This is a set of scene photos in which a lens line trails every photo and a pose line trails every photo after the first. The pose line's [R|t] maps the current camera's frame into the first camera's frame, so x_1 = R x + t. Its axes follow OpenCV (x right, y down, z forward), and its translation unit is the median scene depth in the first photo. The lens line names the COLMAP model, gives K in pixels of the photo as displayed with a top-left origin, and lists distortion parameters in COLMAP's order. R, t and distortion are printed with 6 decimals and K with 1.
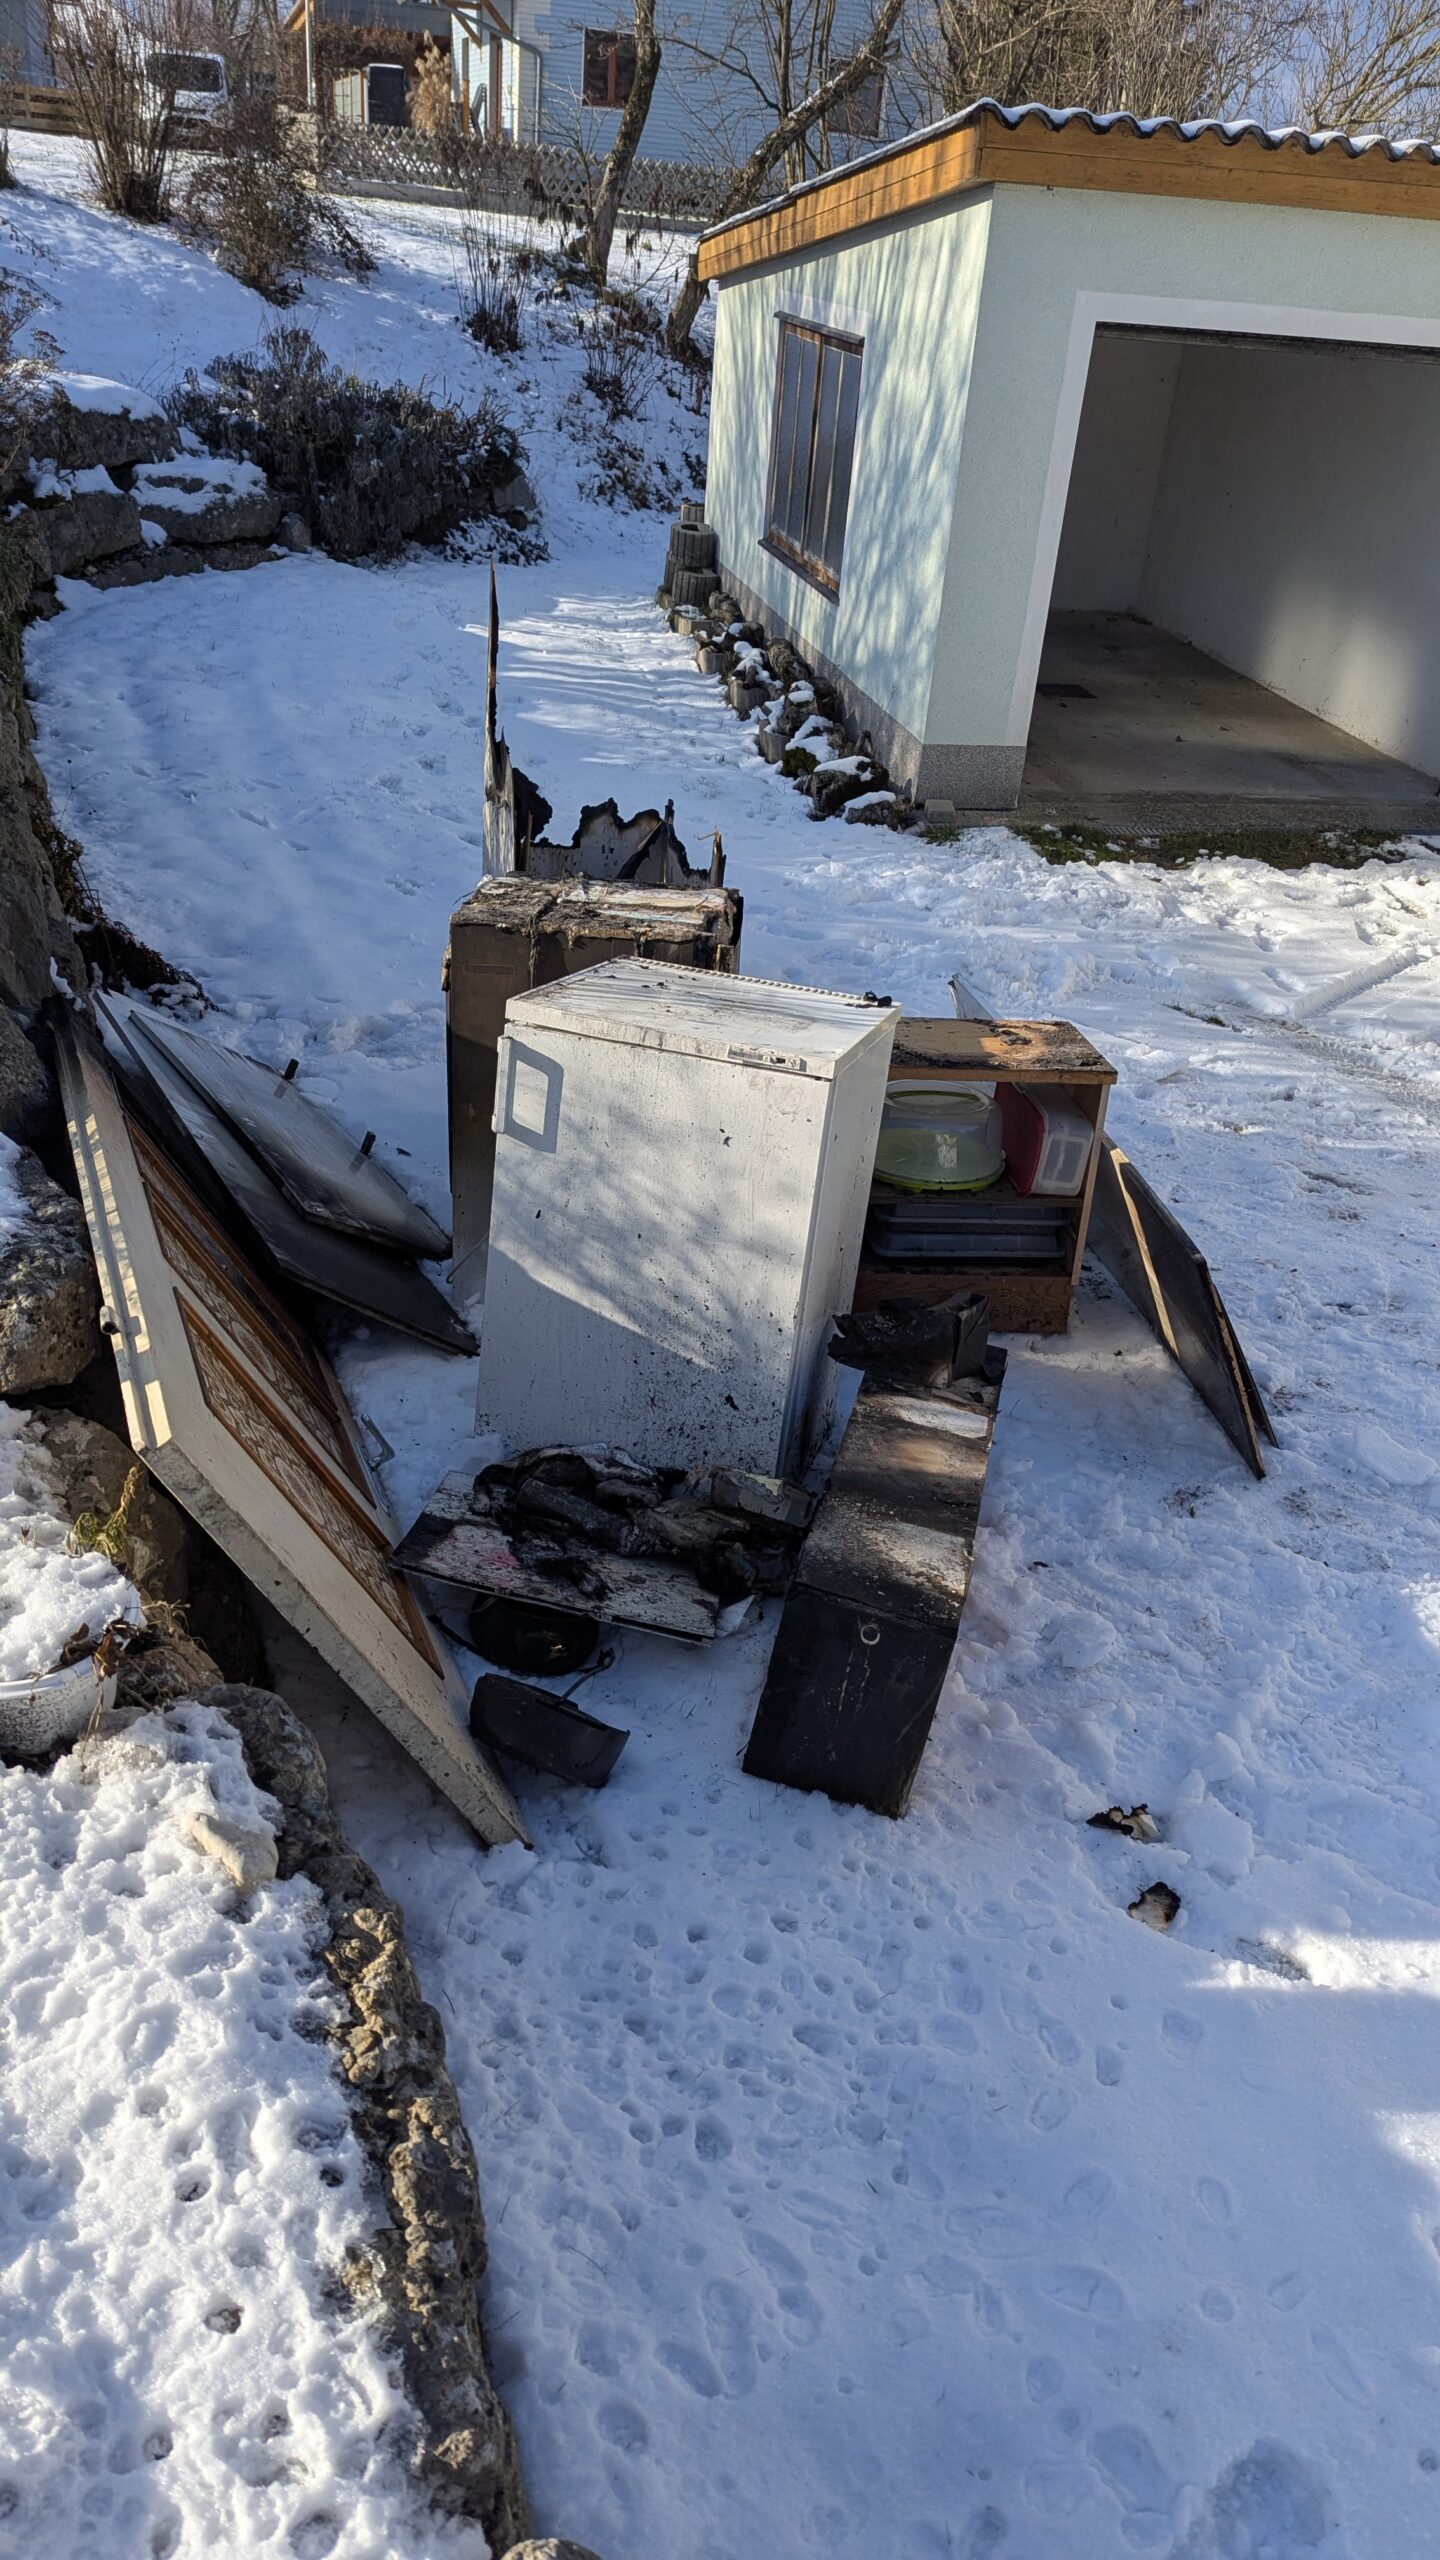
lens RADIAL K [[1792.5, 0, 732.7], [0, 1792.5, 1297.3], [0, 0, 1]] dist [0.068279, -0.062937]
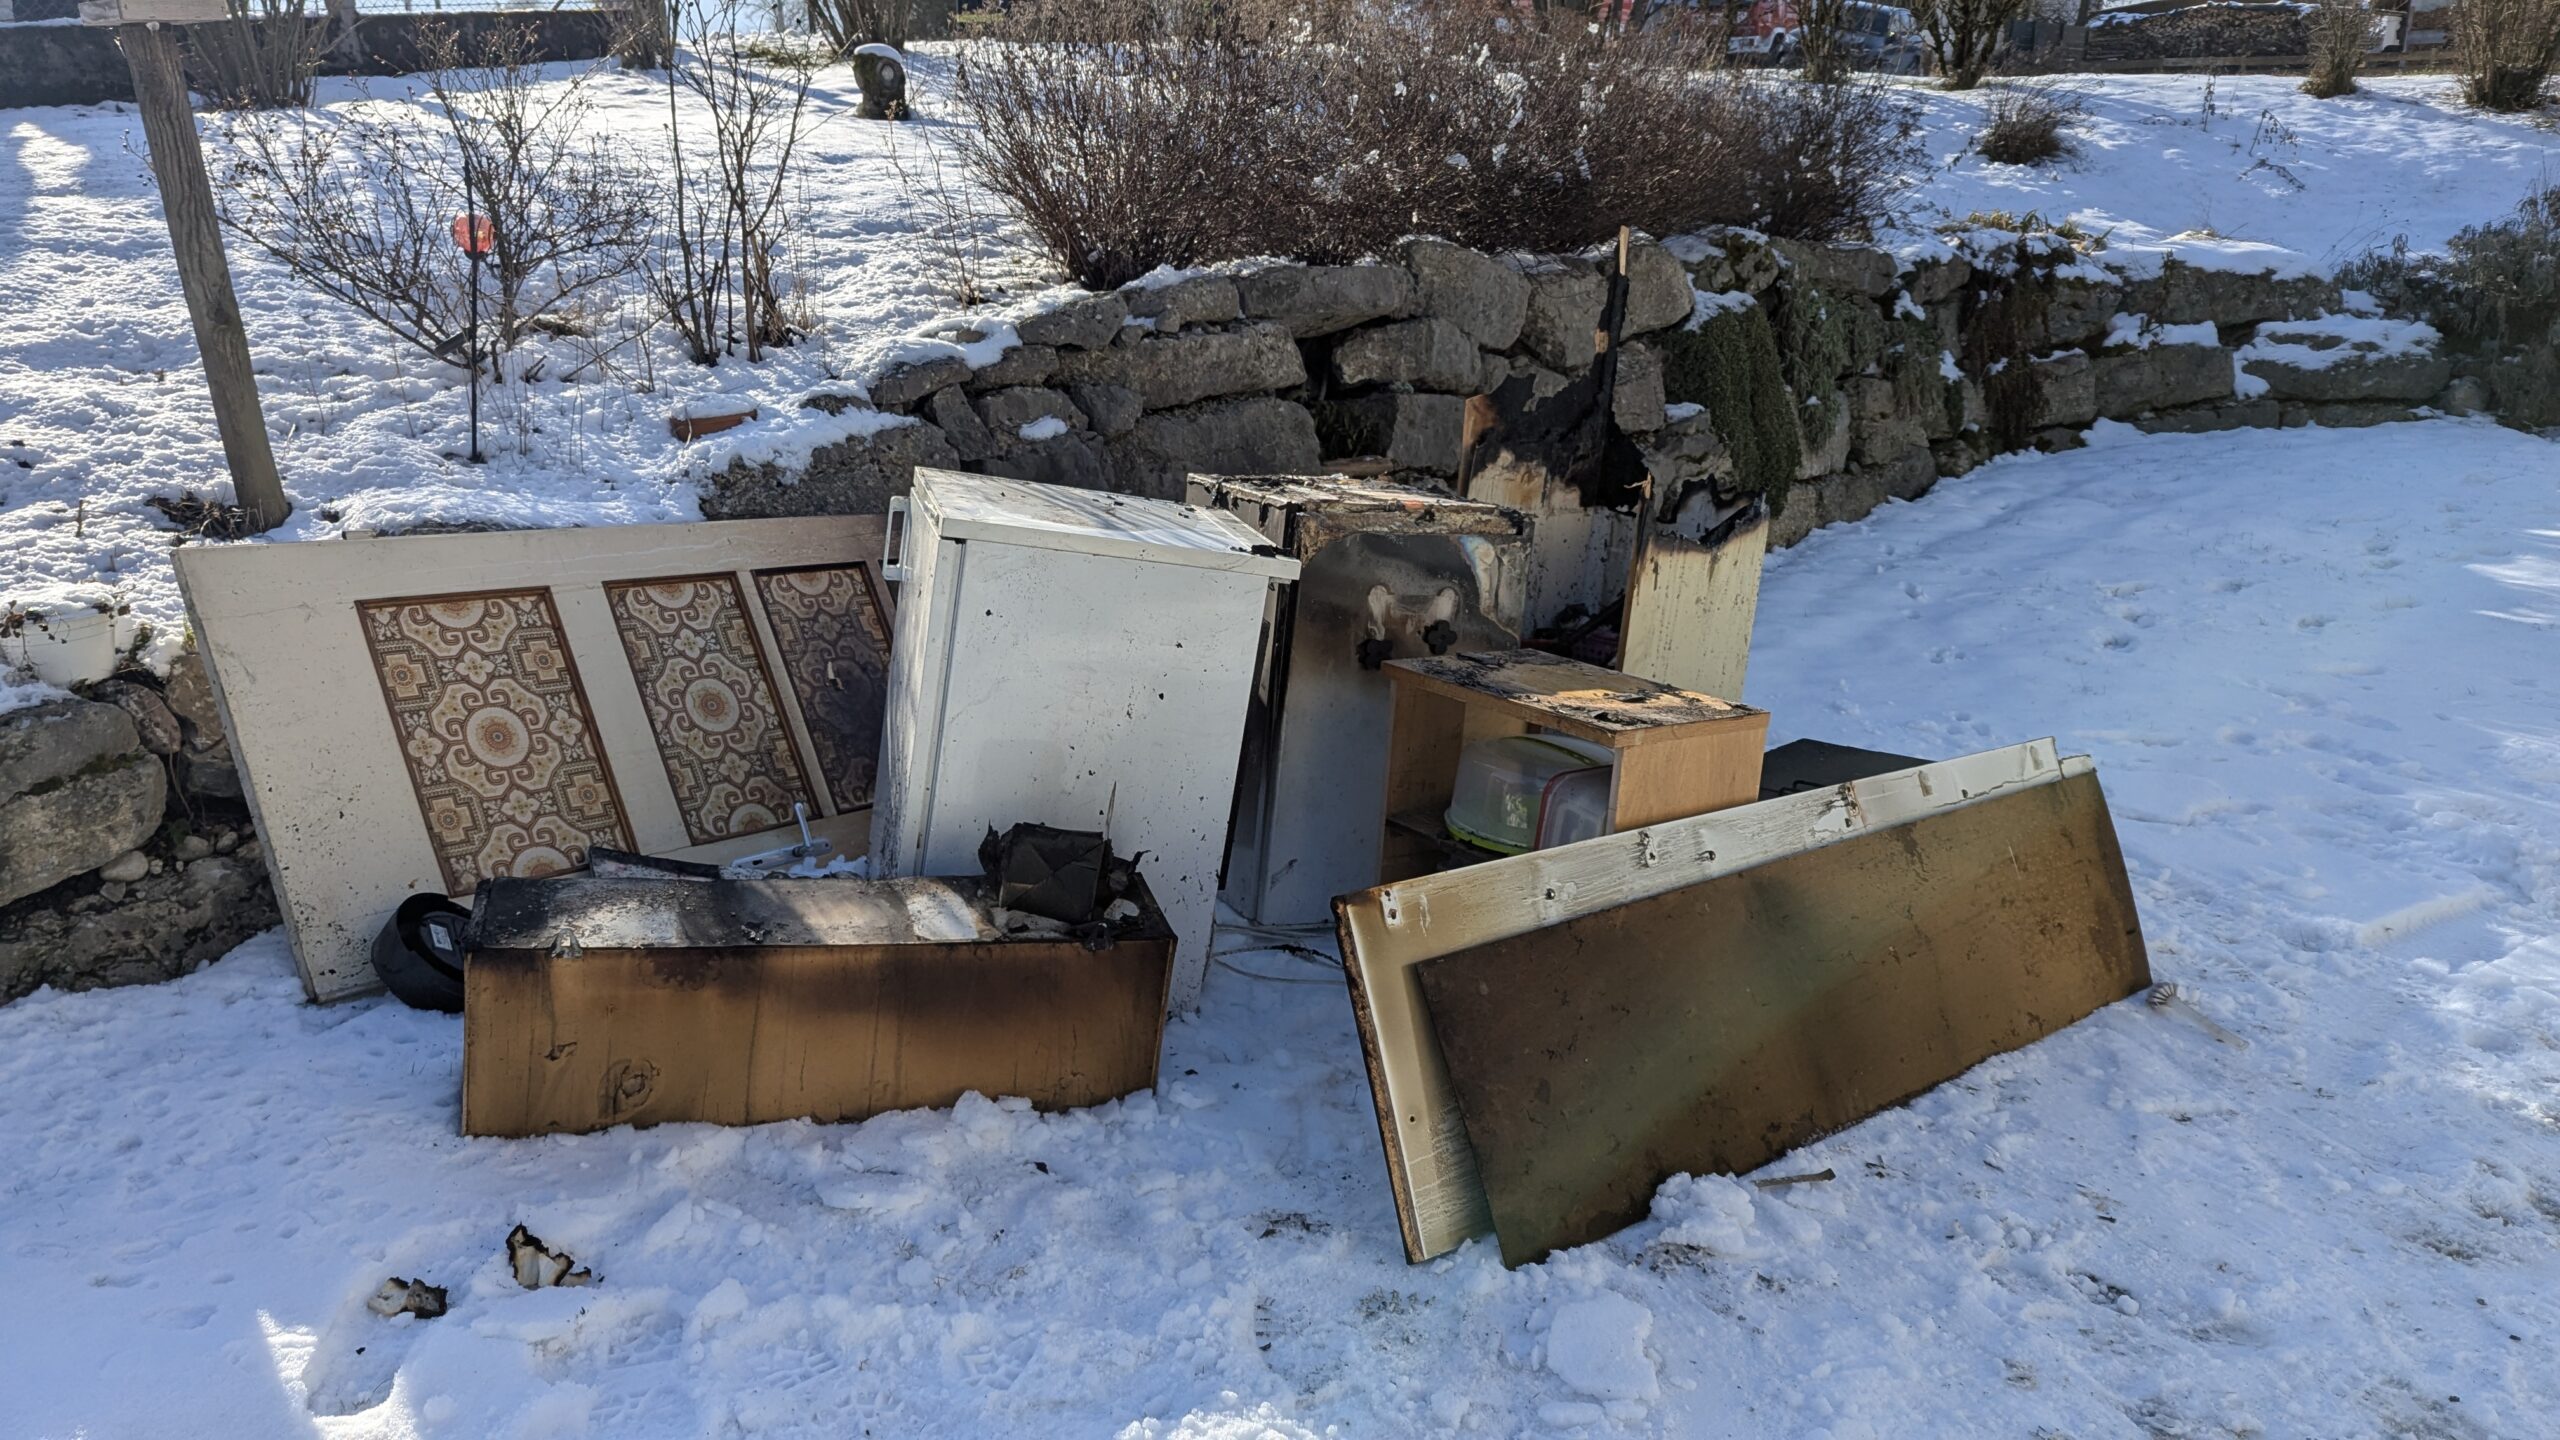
lens RADIAL K [[1792.5, 0, 1265.4], [0, 1792.5, 718.6], [0, 0, 1]] dist [0.068279, -0.062937]
pose [[0.523203, 0.169419, -0.835198, 0.236737], [-0.381843, 0.922762, -0.052022, -0.011715], [0.761876, 0.346133, 0.547483, 0.141420]]
